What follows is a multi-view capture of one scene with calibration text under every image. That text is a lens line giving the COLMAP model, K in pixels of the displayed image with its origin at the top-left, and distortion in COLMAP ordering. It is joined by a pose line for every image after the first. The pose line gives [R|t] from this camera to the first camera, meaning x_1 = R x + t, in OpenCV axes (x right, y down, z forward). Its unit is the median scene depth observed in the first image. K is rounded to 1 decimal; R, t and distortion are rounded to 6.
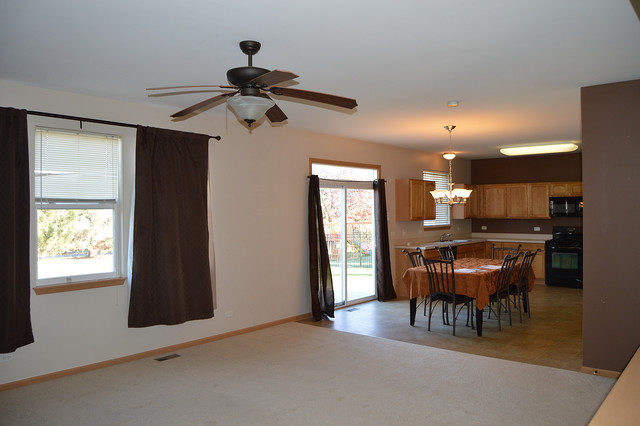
lens RADIAL K [[504.9, 0, 321.7], [0, 504.9, 209.7], [0, 0, 1]] dist [-0.077967, 0.006076]
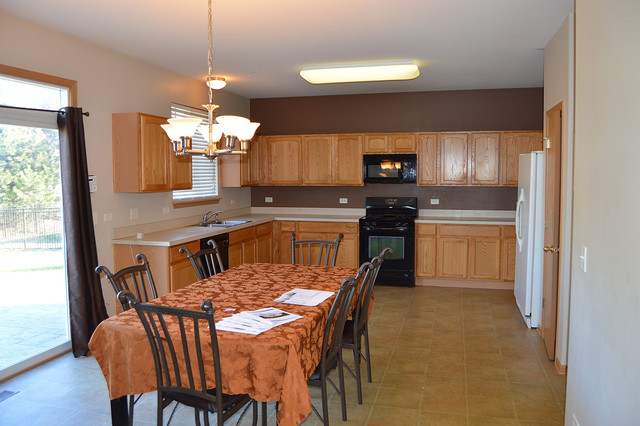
lens RADIAL K [[504.9, 0, 318.4], [0, 504.9, 211.0], [0, 0, 1]] dist [-0.077967, 0.006076]
pose [[0.907910, -0.026822, 0.418305, 0.112579], [-0.001954, 0.997669, 0.068213, 0.005173], [-0.419160, -0.062749, 0.905741, 0.402966]]
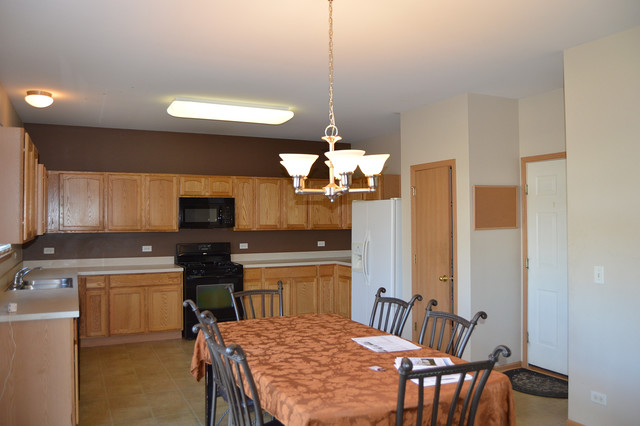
lens RADIAL K [[504.9, 0, 317.0], [0, 504.9, 212.4], [0, 0, 1]] dist [-0.077967, 0.006076]
pose [[0.408661, 0.017737, 0.912514, -0.052970], [0.004610, 0.999758, -0.021498, 0.008590], [-0.912674, 0.012992, 0.408481, 0.598914]]
